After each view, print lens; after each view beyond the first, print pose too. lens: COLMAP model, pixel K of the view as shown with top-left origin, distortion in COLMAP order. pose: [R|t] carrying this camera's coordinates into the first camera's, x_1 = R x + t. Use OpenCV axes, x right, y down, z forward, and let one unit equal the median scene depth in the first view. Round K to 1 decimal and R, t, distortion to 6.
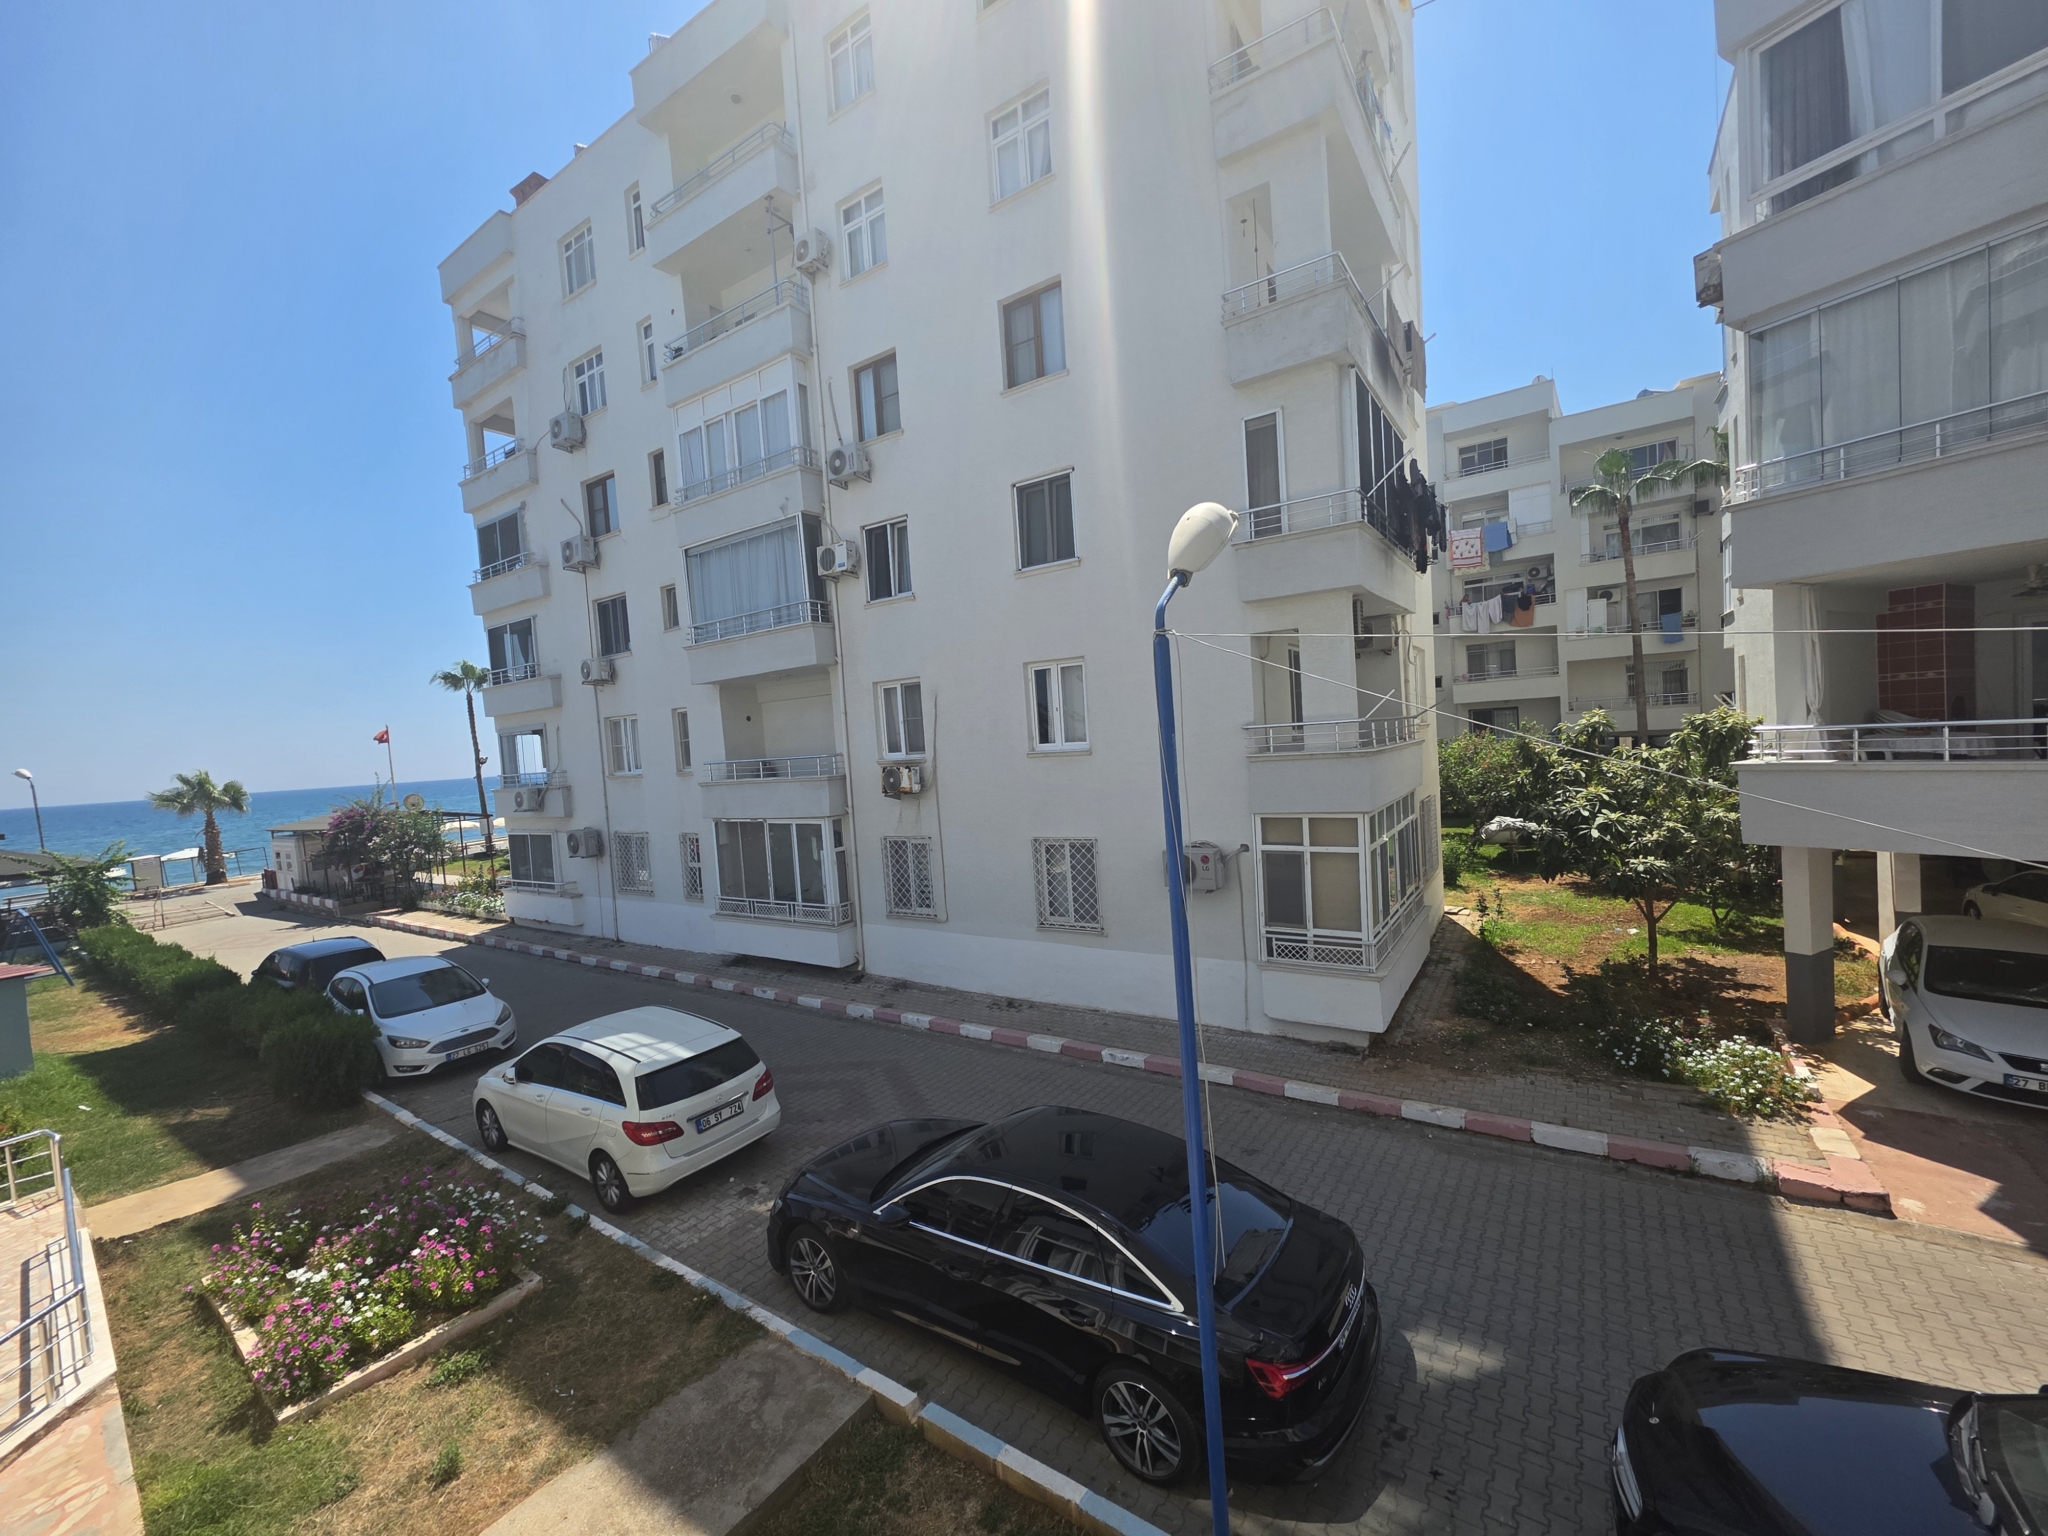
lens RADIAL K [[814.9, 0, 1029.7], [0, 814.9, 774.6], [0, 0, 1]] dist [0.004305, -0.000177]
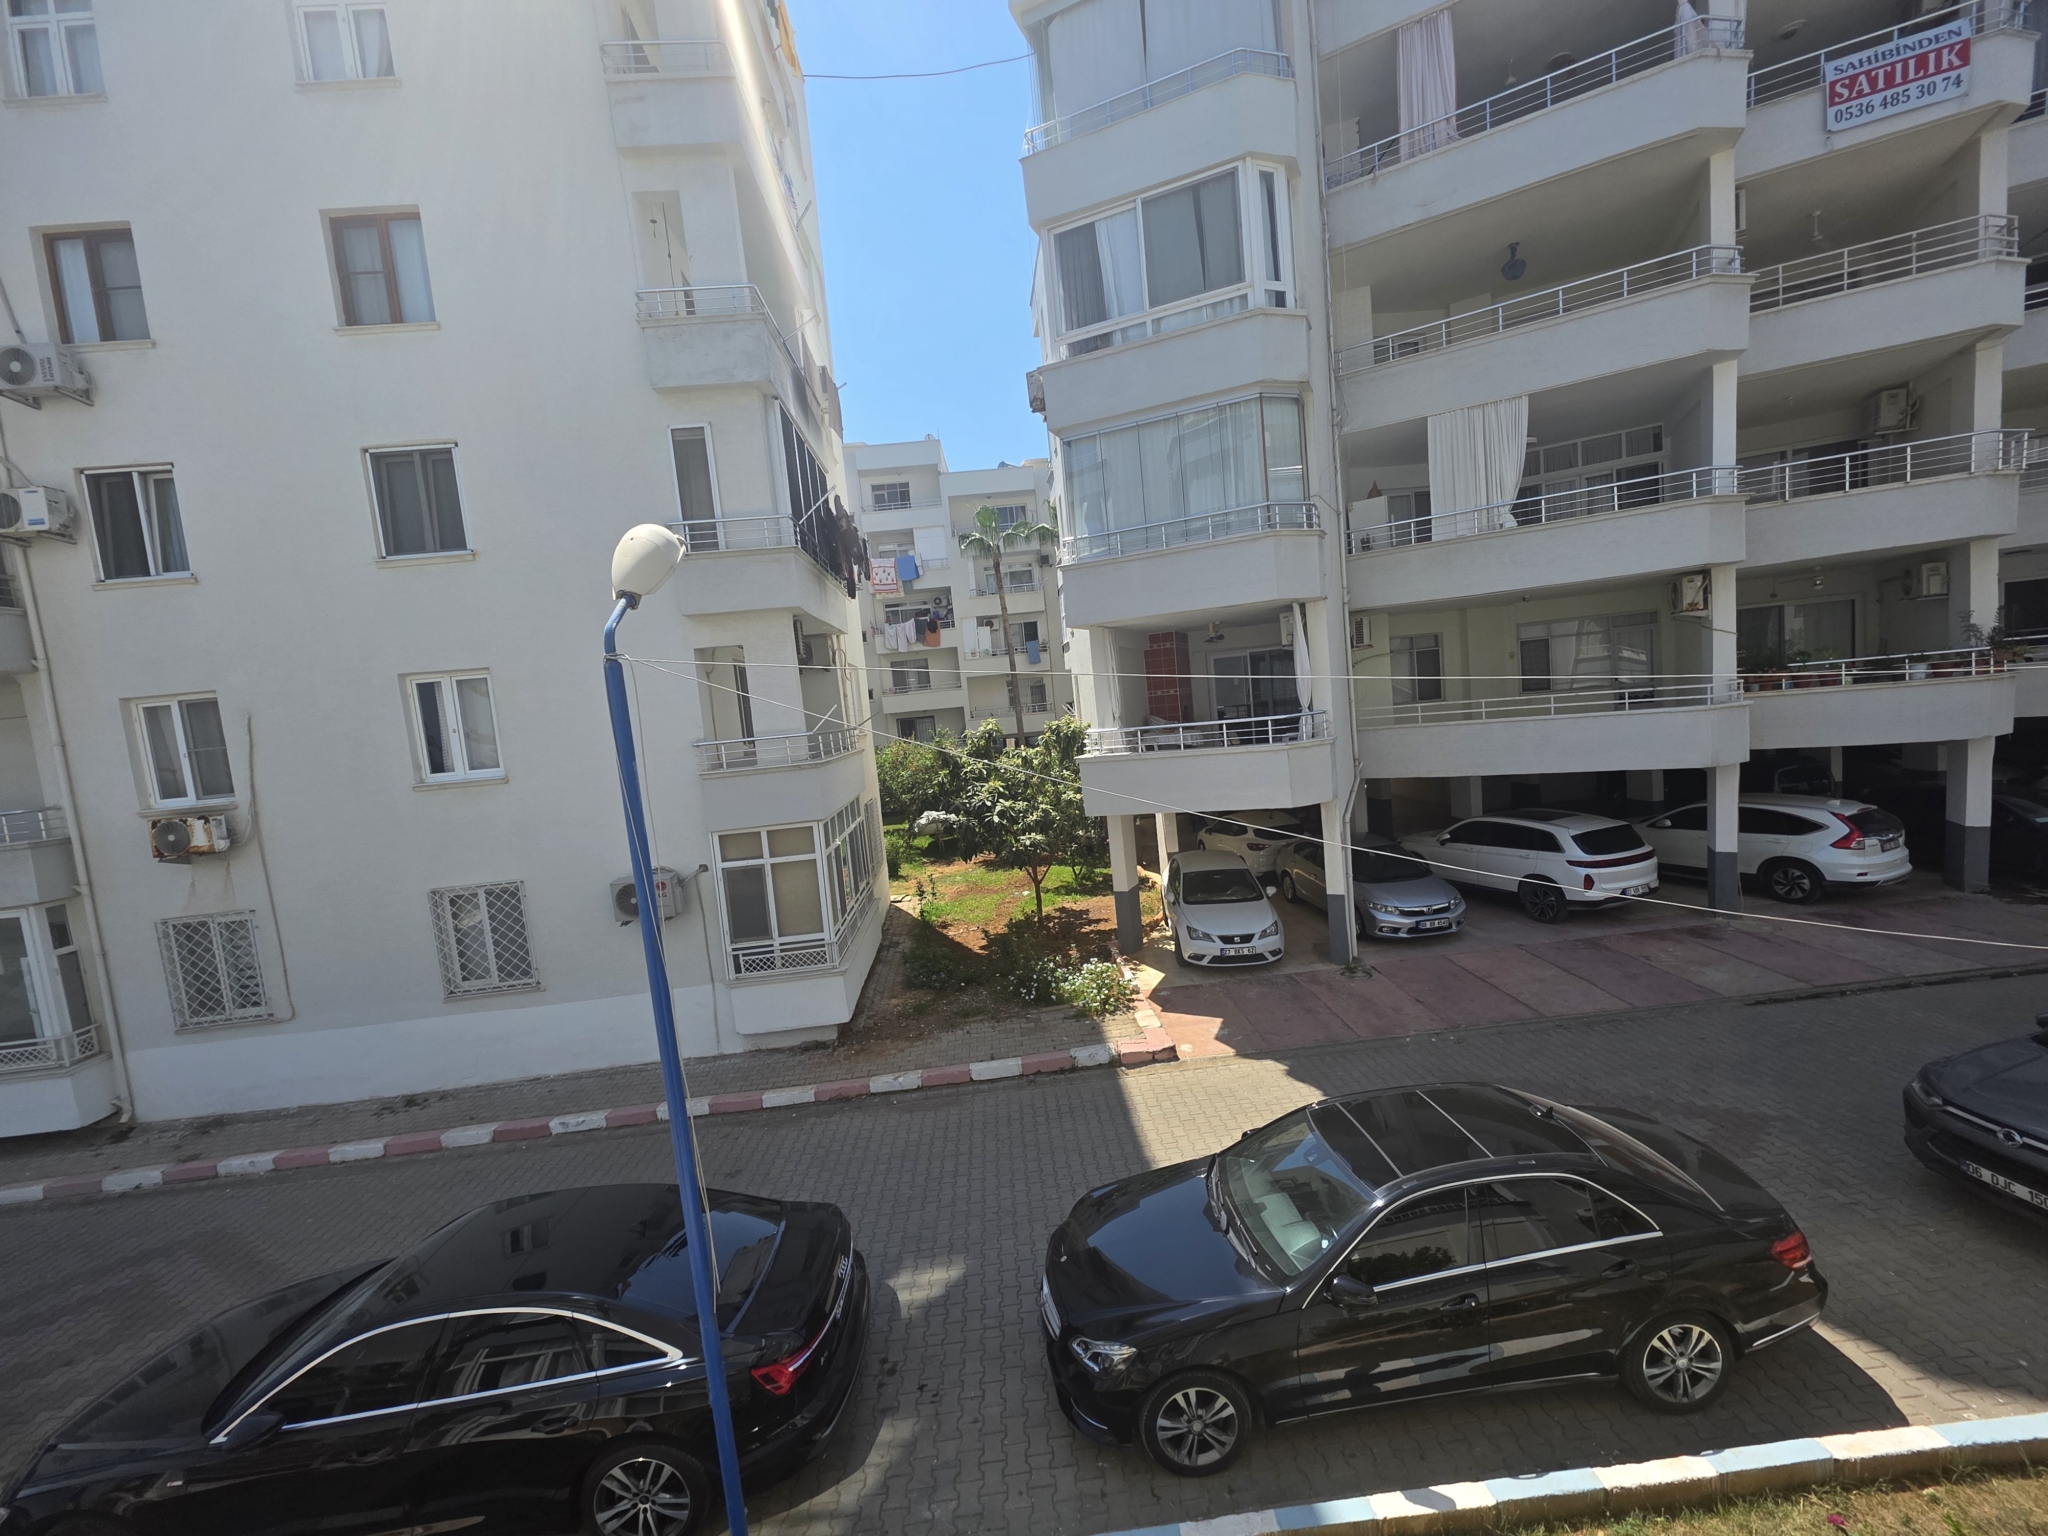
lens RADIAL K [[816.5, 0, 1032.1], [0, 816.5, 775.0], [0, 0, 1]] dist [0.004813, -0.000660]
pose [[0.791265, -0.061912, 0.608331, -0.010855], [0.069927, 0.997496, 0.010564, -0.003317], [-0.607462, 0.034180, 0.793613, -0.014653]]
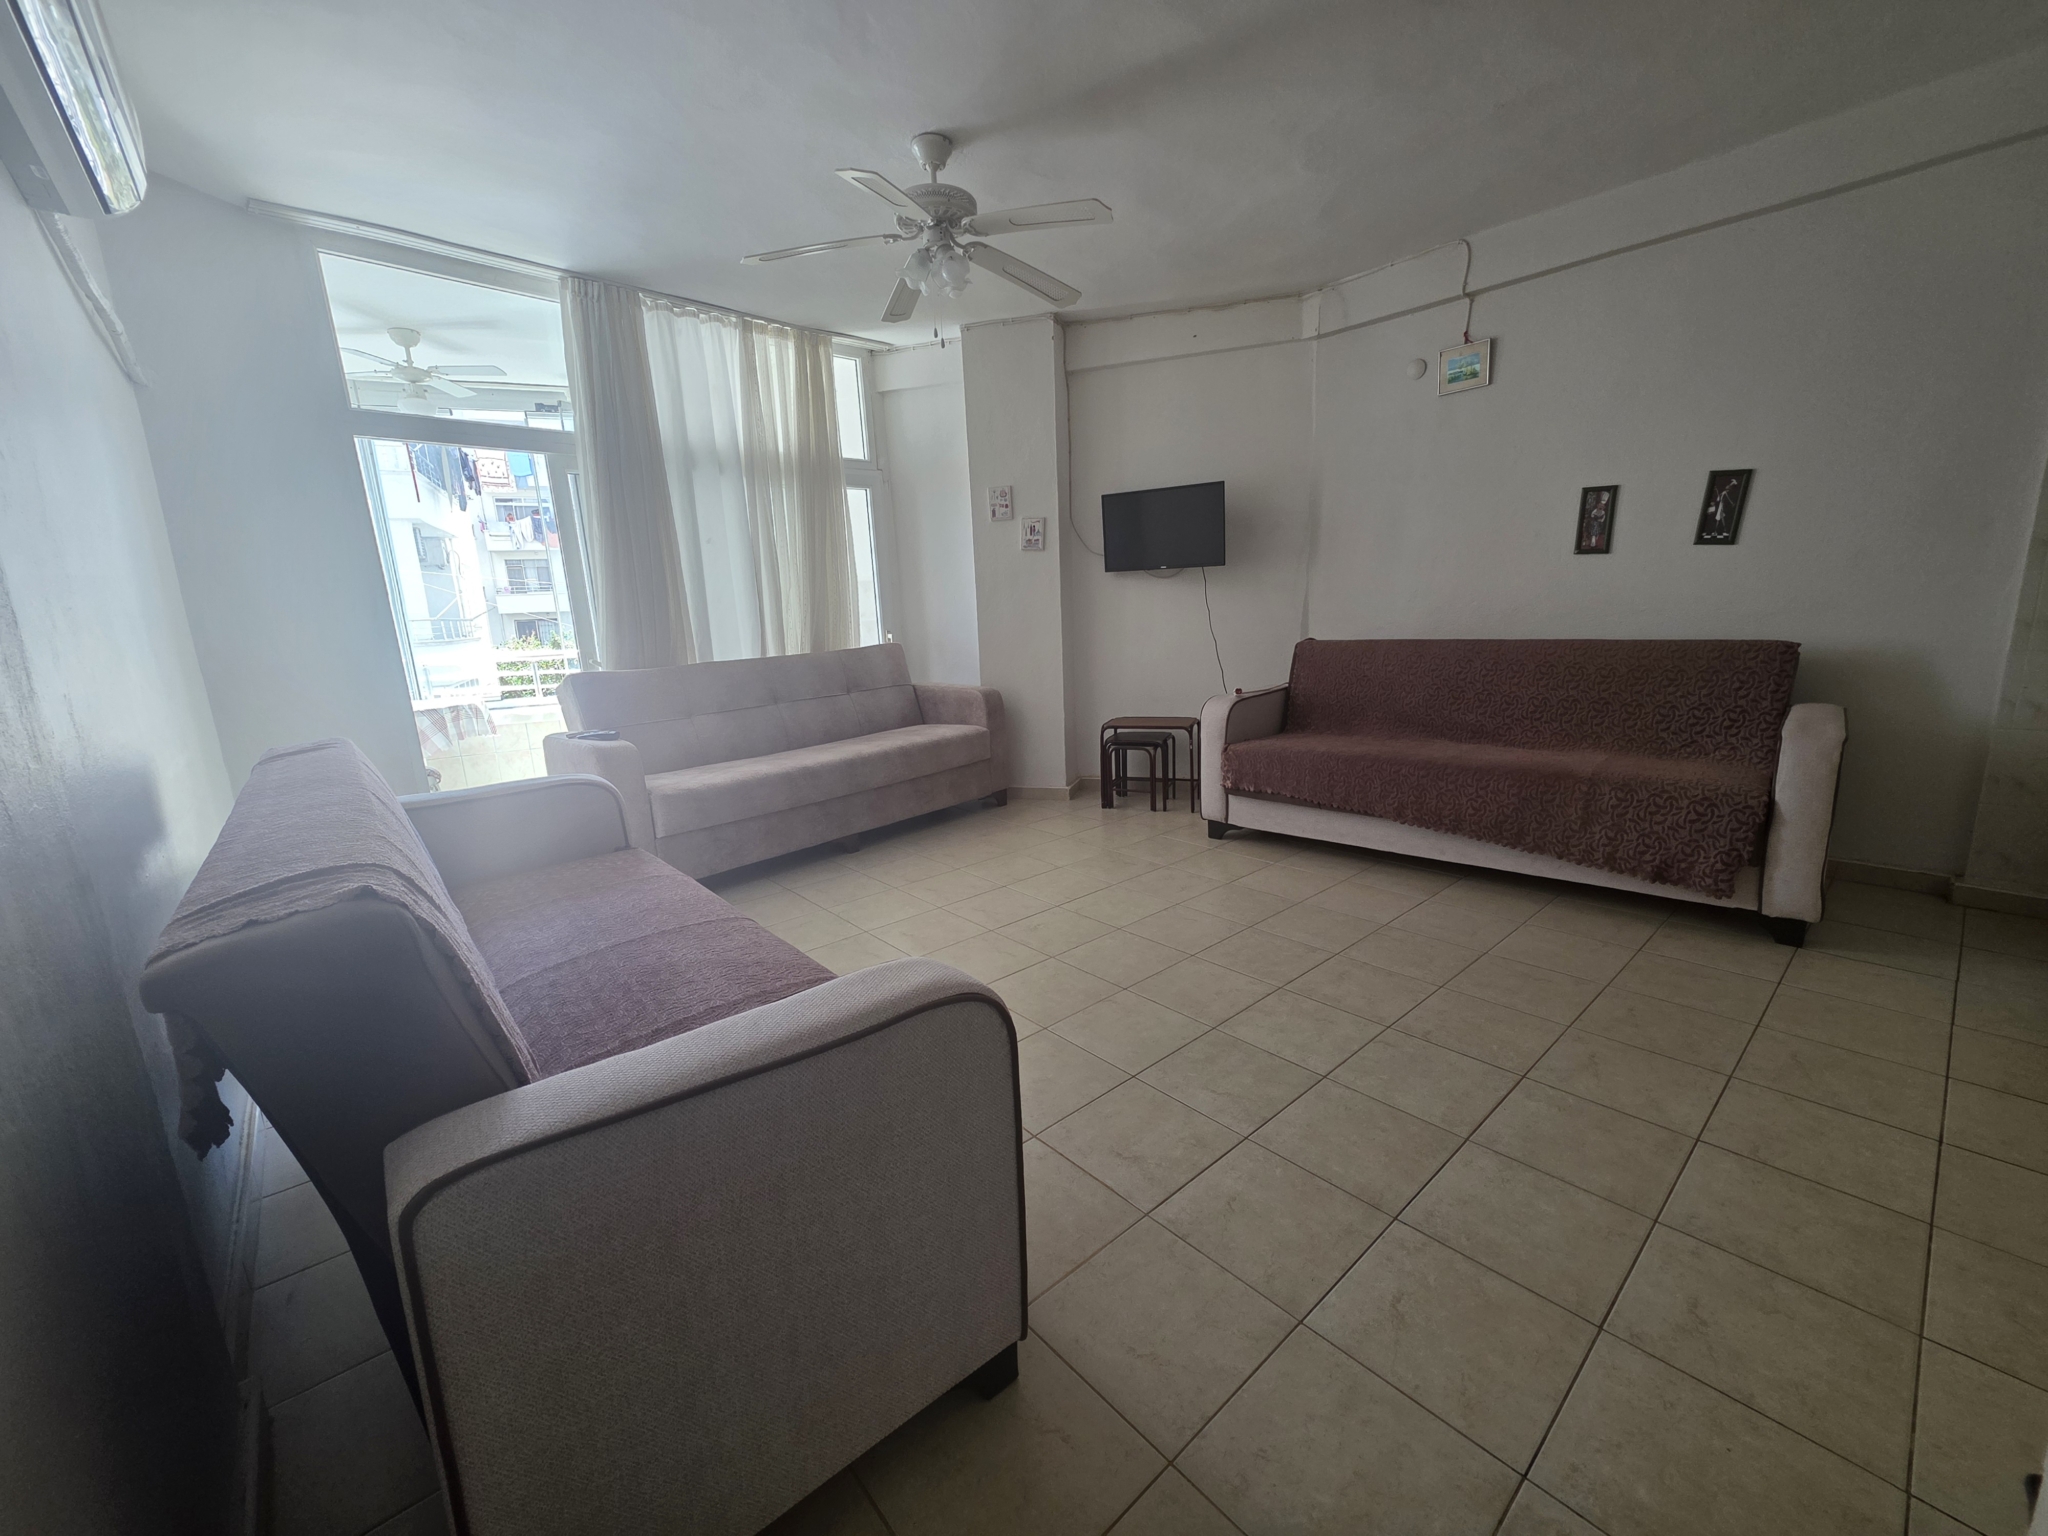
lens RADIAL K [[818.3, 0, 1033.7], [0, 818.3, 774.4], [0, 0, 1]] dist [0.002929, -0.000623]
pose [[0.497316, -0.132144, 0.857447, -0.243361], [0.044422, 0.990914, 0.126949, 0.049517], [-0.866432, -0.025044, 0.498667, -0.453336]]
